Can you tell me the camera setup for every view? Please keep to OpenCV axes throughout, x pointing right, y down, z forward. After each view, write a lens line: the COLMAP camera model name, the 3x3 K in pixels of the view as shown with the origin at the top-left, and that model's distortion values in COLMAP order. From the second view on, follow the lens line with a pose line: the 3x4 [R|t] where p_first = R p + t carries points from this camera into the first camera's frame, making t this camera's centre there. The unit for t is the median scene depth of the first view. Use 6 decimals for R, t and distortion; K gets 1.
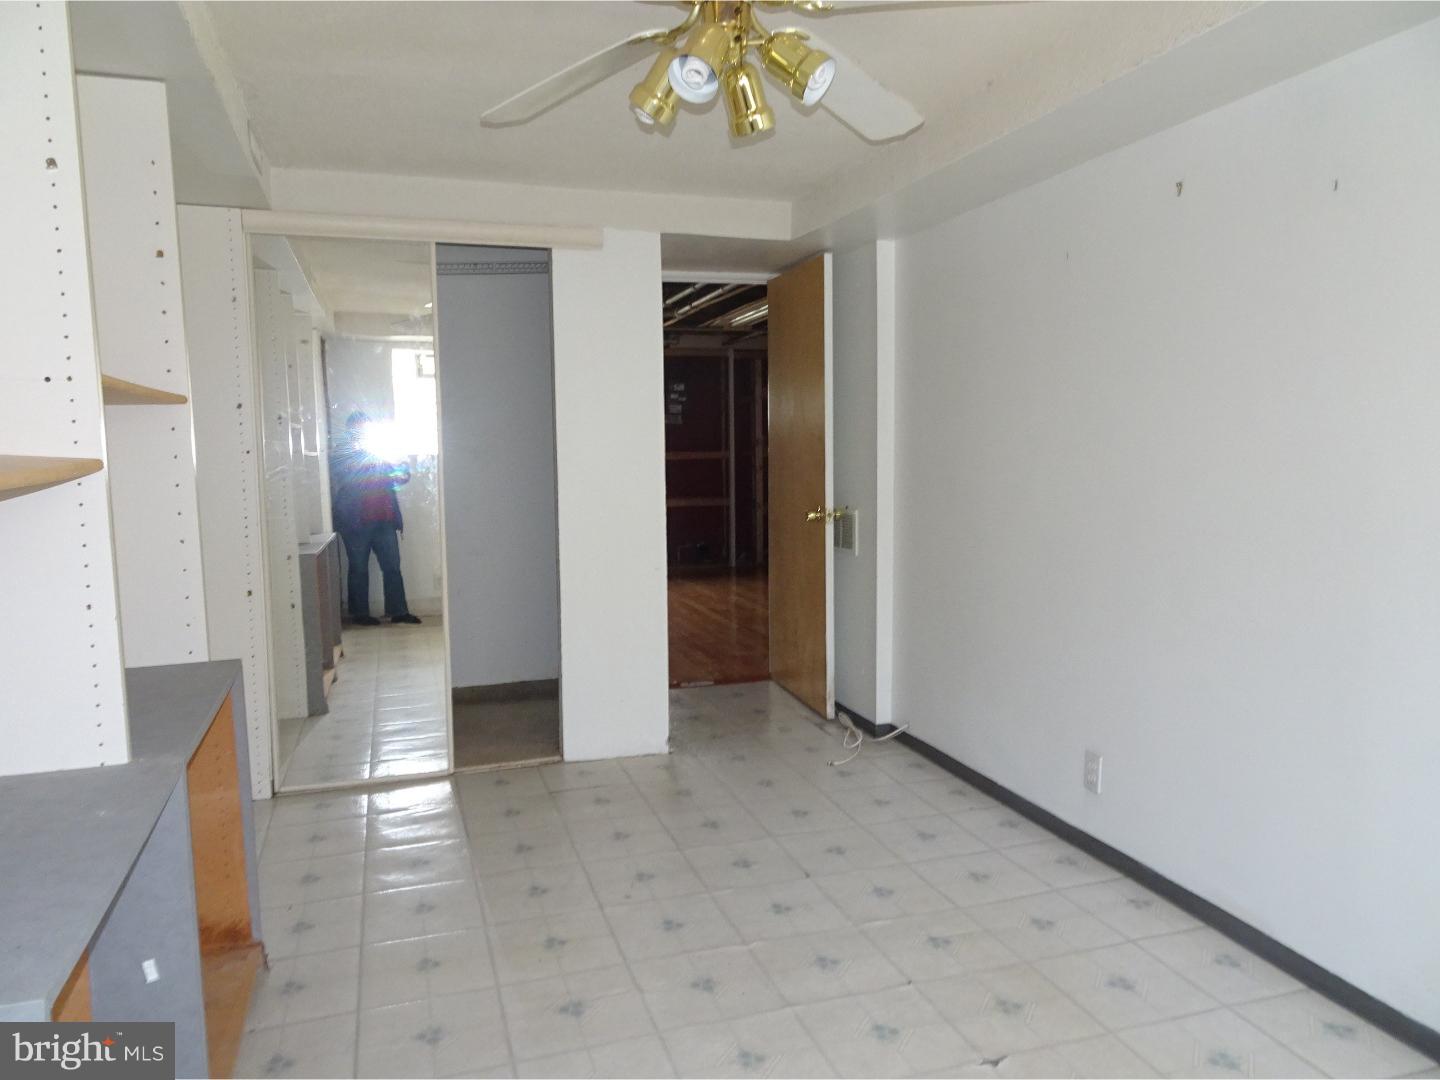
lens RADIAL K [[1022.2, 0, 722.2], [0, 1022.2, 540.1], [0, 0, 1]] dist [0.003373, 0.005854]
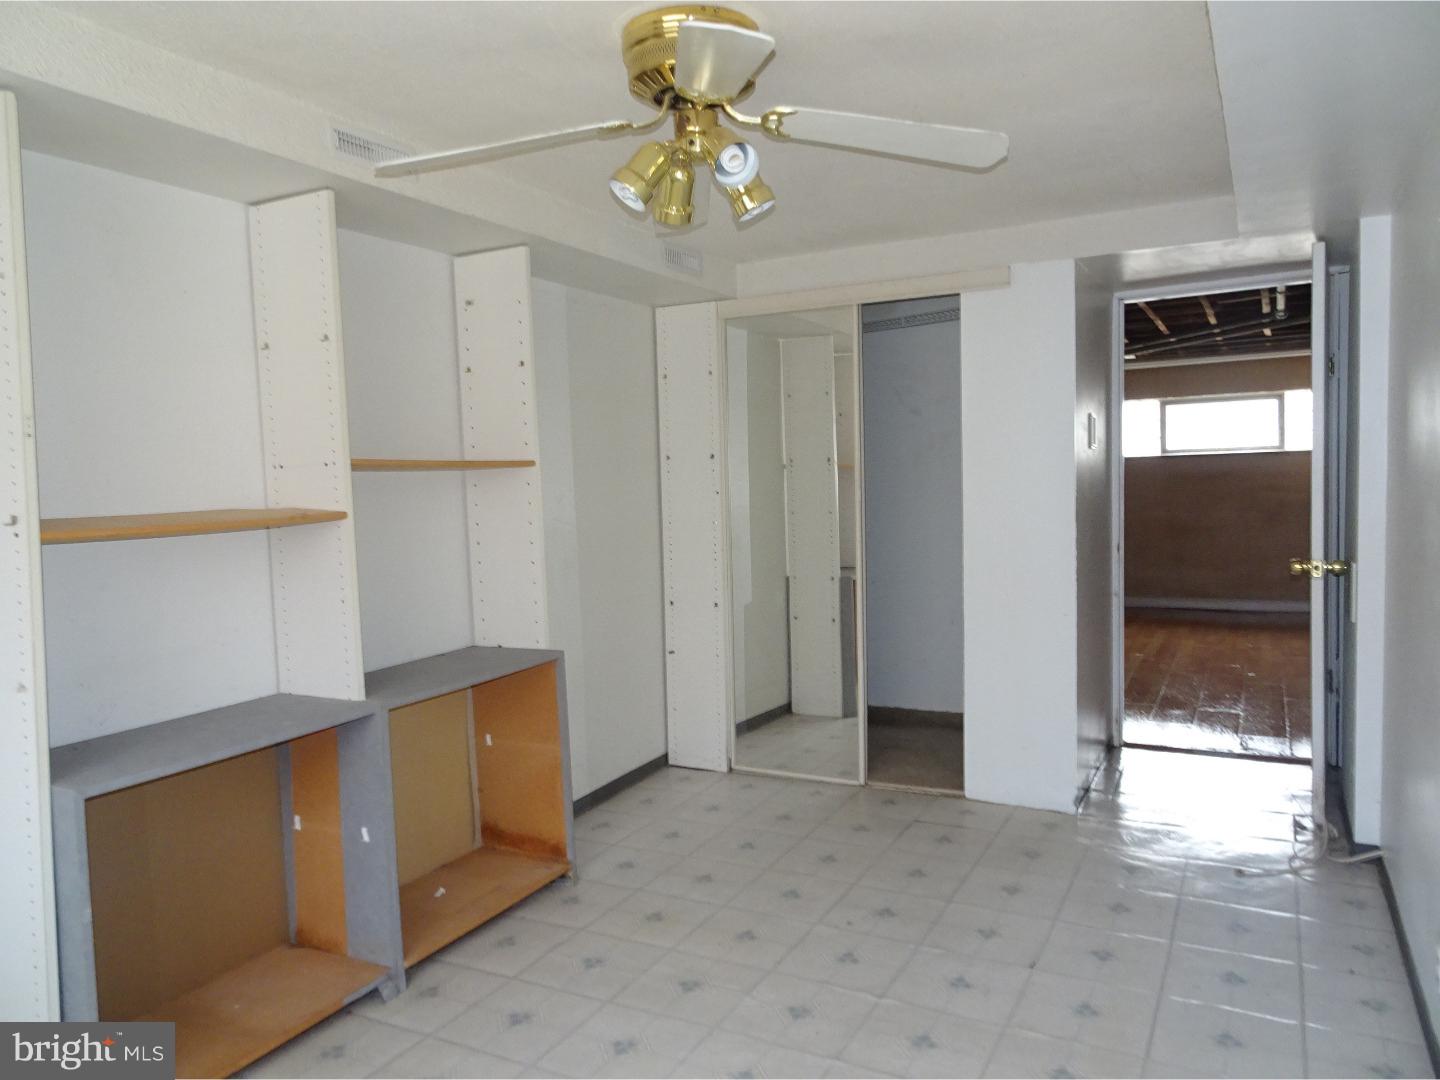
lens RADIAL K [[1022.2, 0, 729.1], [0, 1022.2, 540.8], [0, 0, 1]] dist [0.003373, 0.005854]
pose [[0.692006, 0.035759, -0.721006, 0.437300], [-0.049980, 0.998749, 0.001563, -0.028745], [0.720160, 0.034954, 0.692927, 0.136081]]
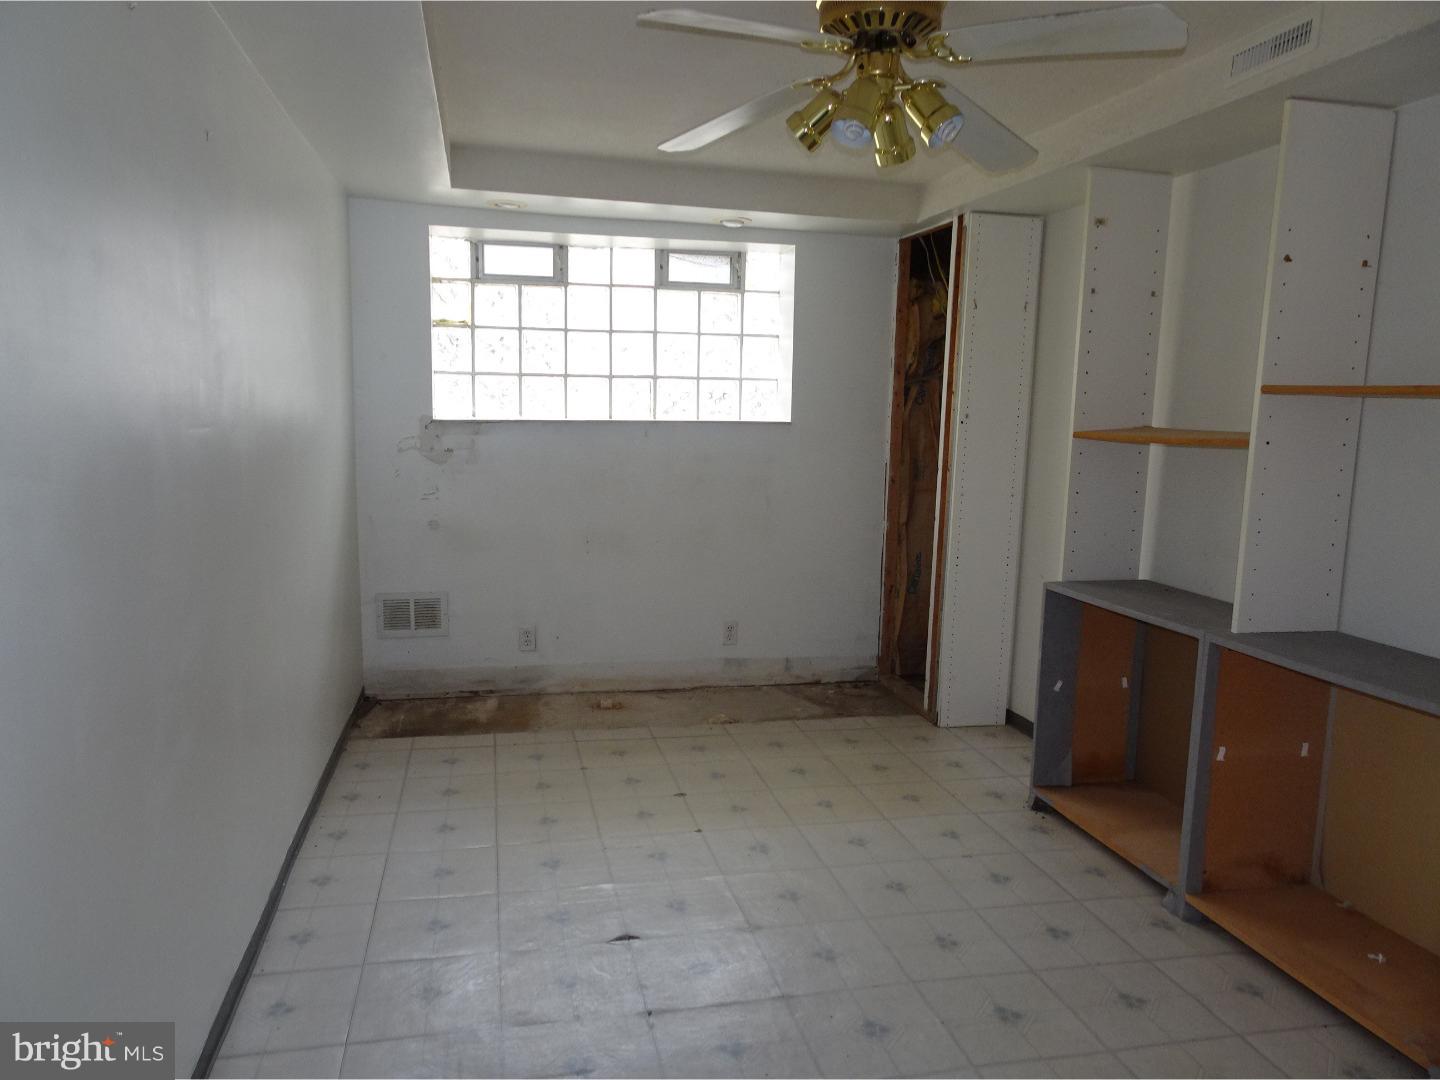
lens RADIAL K [[1022.2, 0, 719.5], [0, 1022.2, 542.7], [0, 0, 1]] dist [0.003373, 0.005854]
pose [[-0.994489, -0.026221, 0.101507, 0.015659], [-0.002226, 0.973280, 0.229613, -0.128217], [-0.104816, 0.228121, -0.967974, 1.191792]]
